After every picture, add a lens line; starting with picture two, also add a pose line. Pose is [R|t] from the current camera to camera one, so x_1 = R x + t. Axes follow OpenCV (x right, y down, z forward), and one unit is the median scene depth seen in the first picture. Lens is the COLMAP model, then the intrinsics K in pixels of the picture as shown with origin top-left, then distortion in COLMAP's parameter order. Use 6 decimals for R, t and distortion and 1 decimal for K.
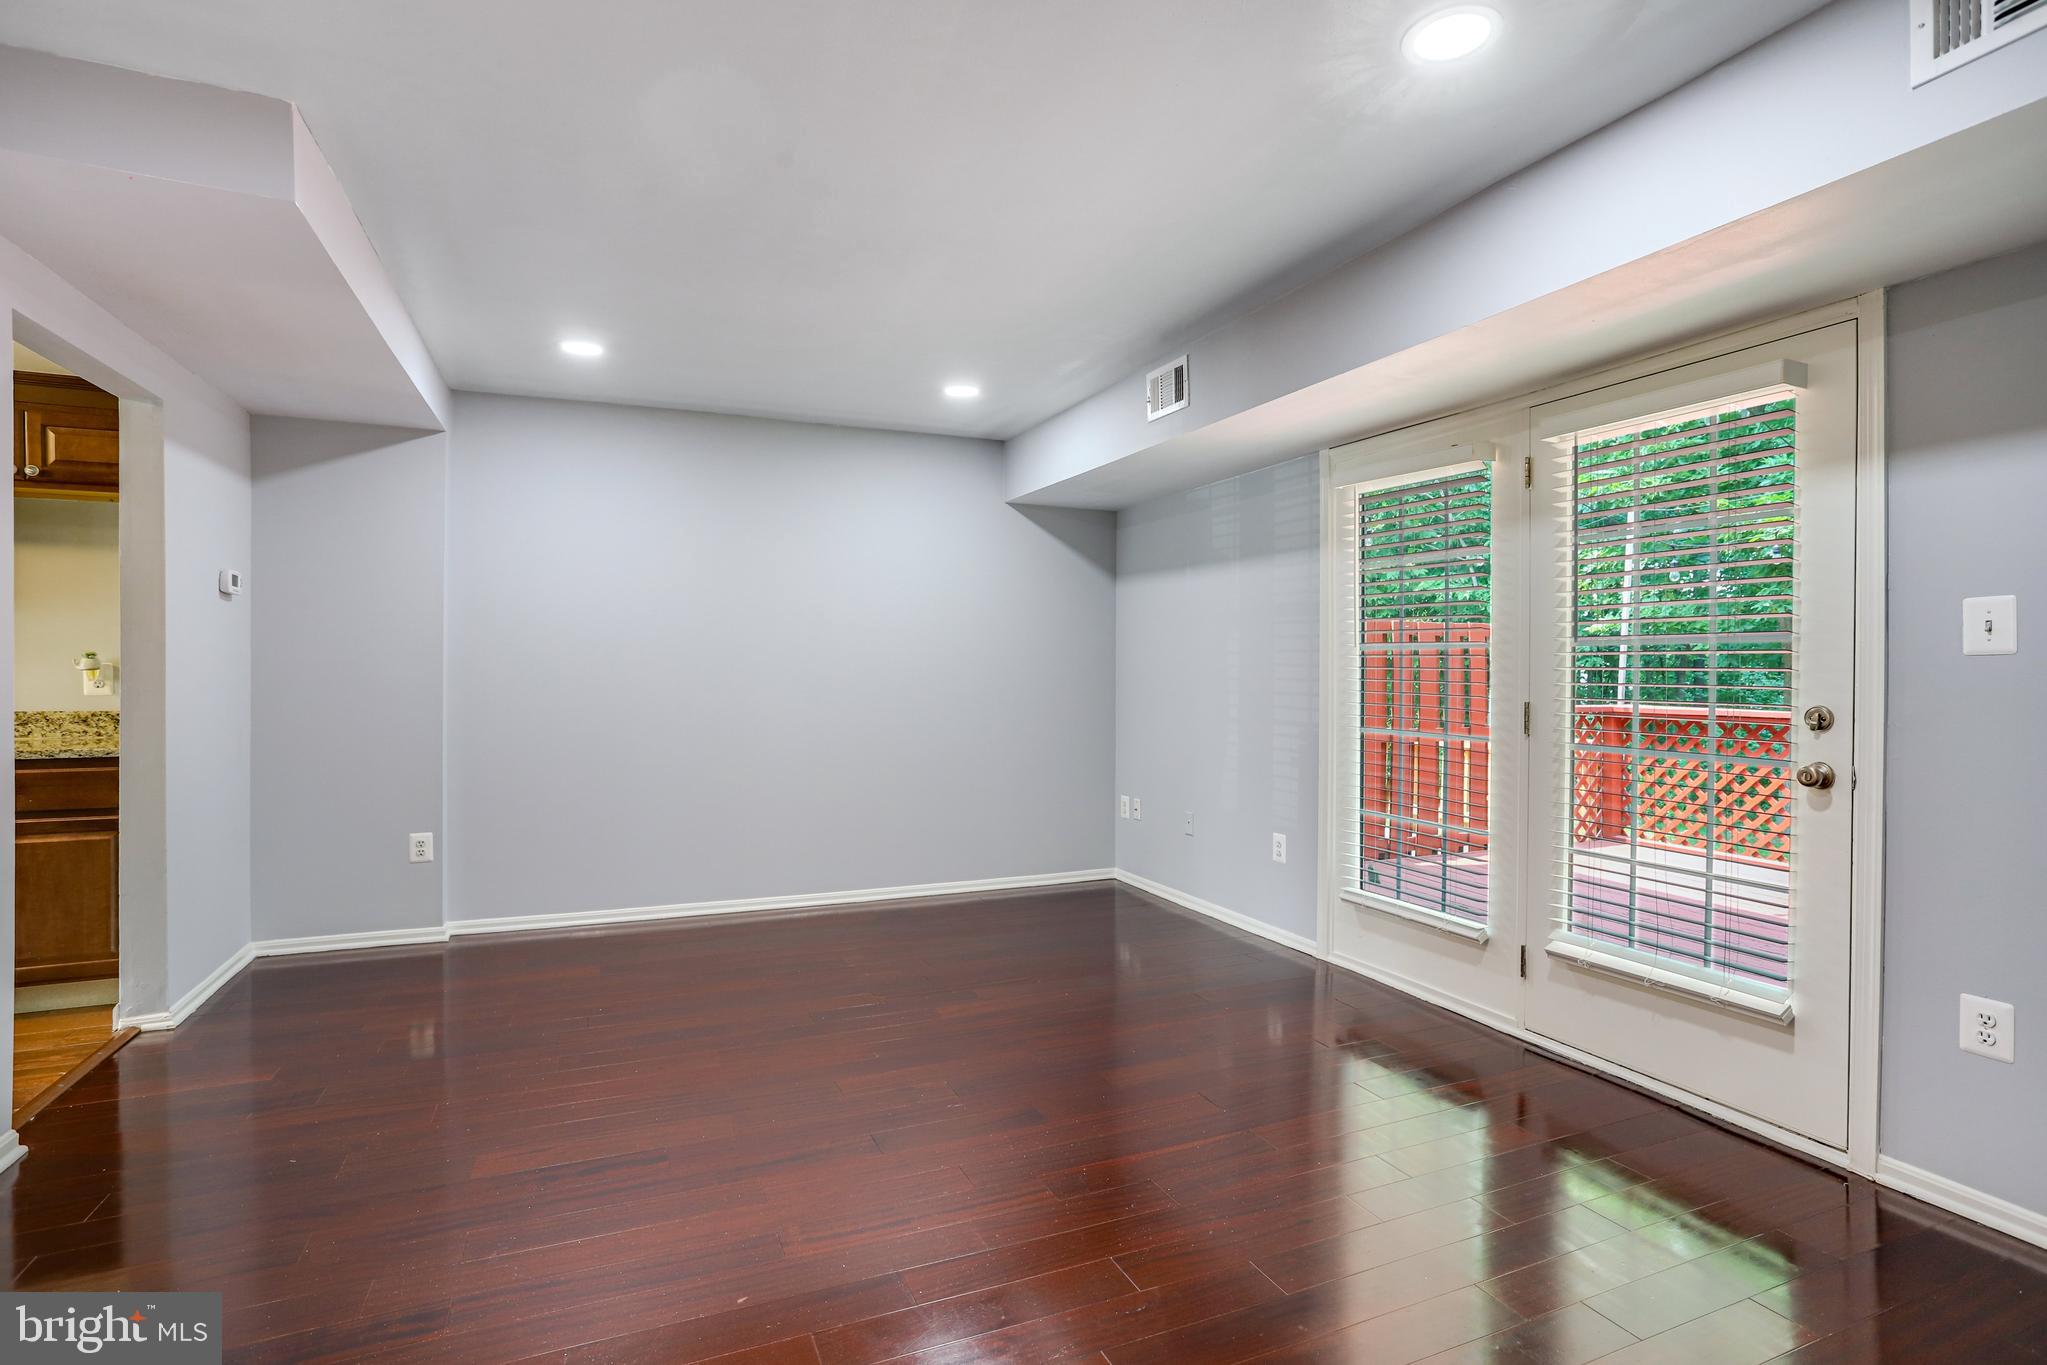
lens RADIAL K [[1017.2, 0, 1032.3], [0, 1017.2, 672.1], [0, 0, 1]] dist [-0.042005, 0.031827]
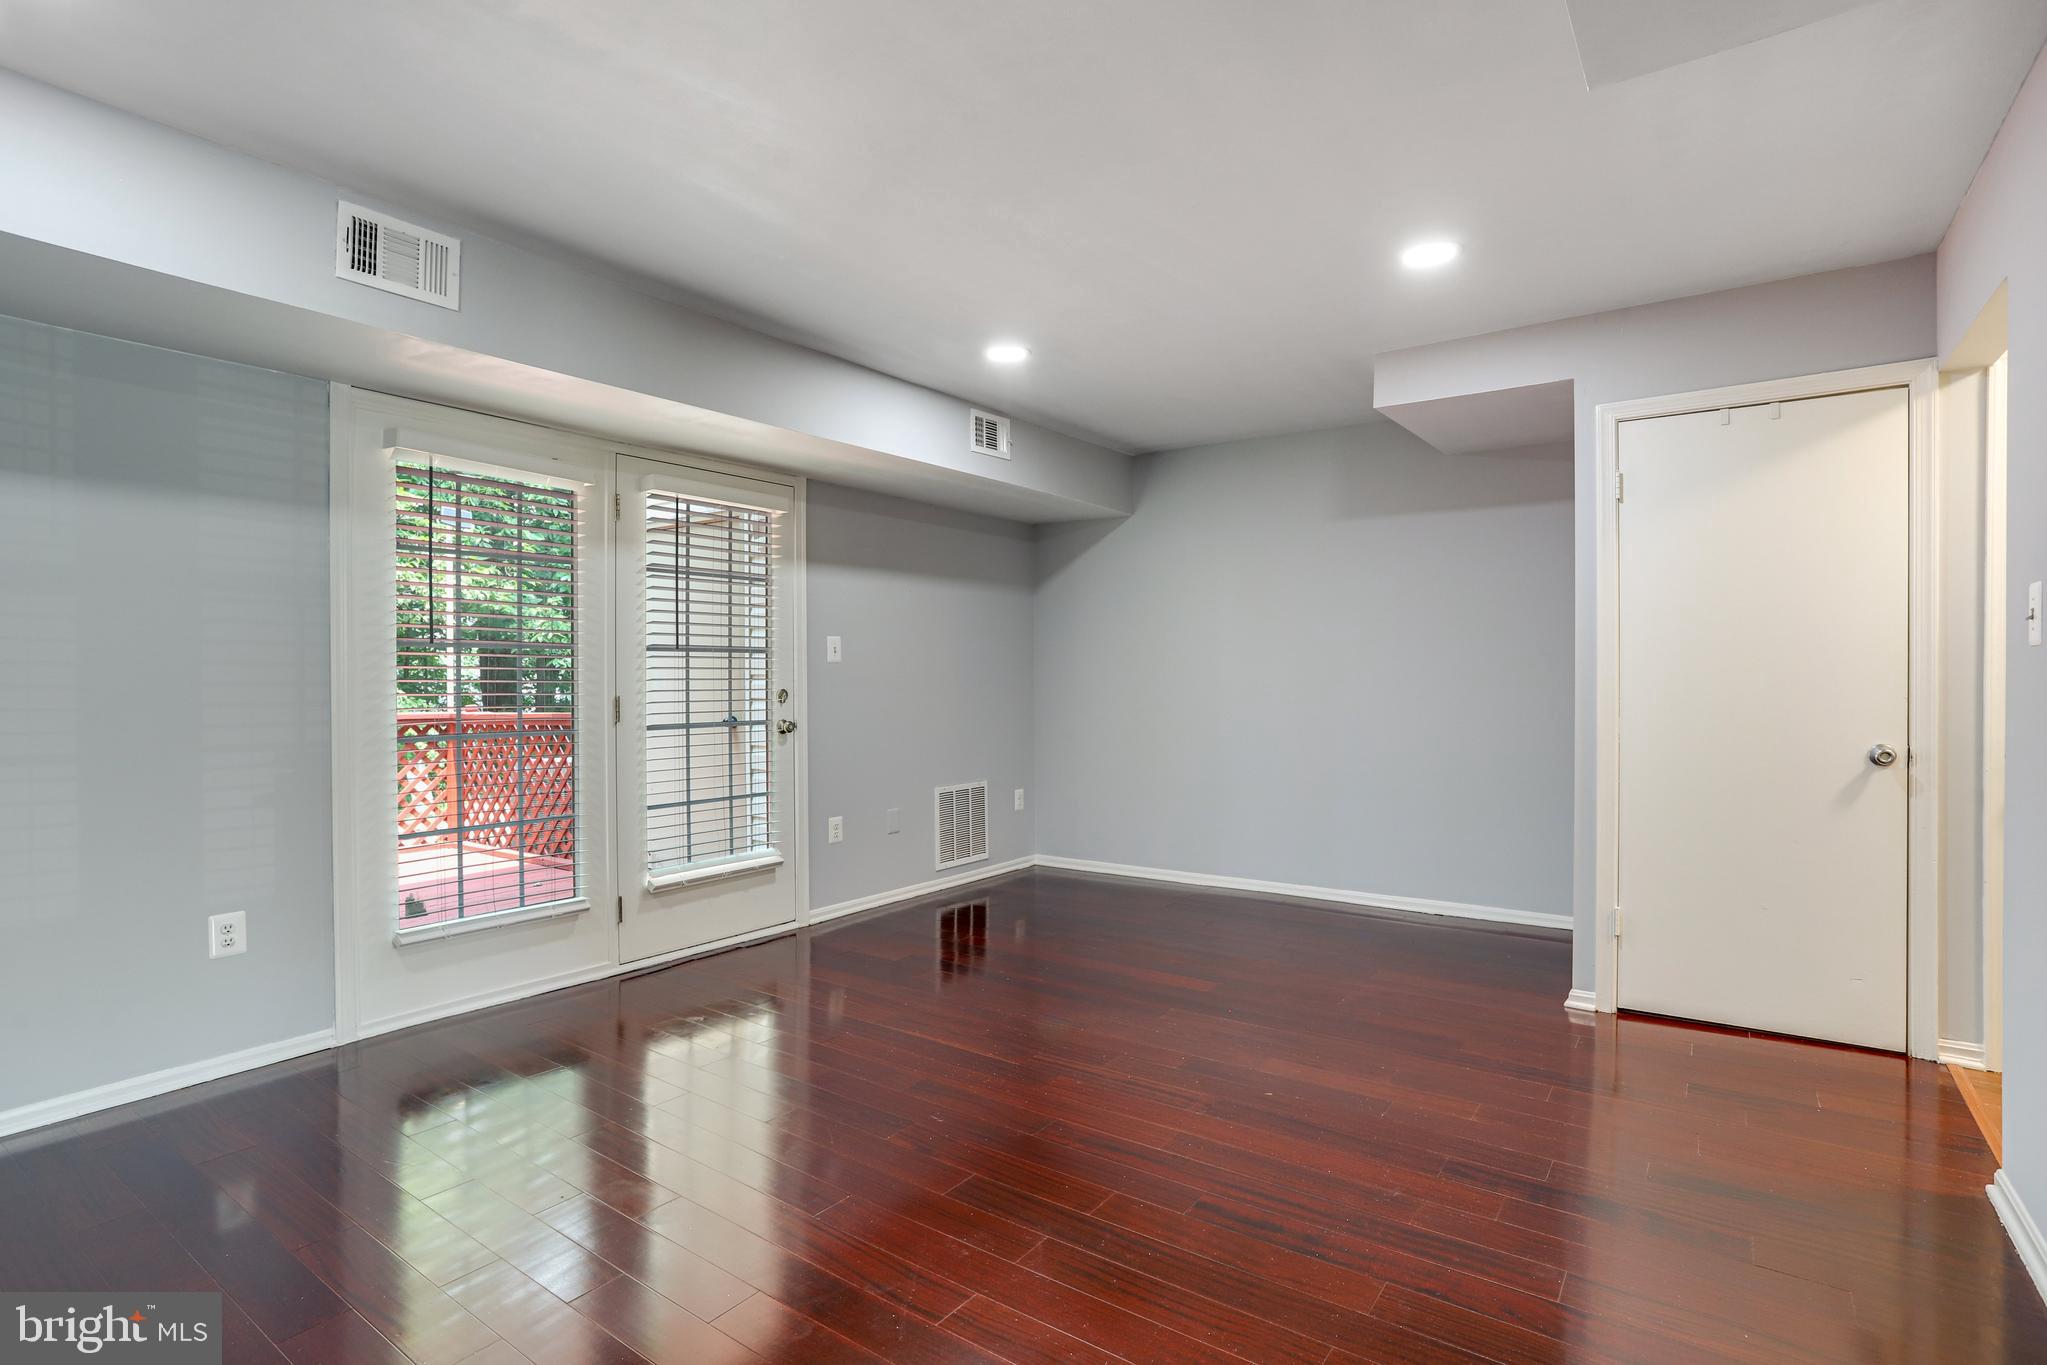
lens RADIAL K [[1017.2, 0, 1032.3], [0, 1017.2, 672.1], [0, 0, 1]] dist [-0.042005, 0.031827]
pose [[-0.509724, -0.003351, 0.860331, -0.810572], [0.000182, 0.999992, 0.004003, -0.003628], [-0.860338, 0.002197, -0.509720, 1.191376]]
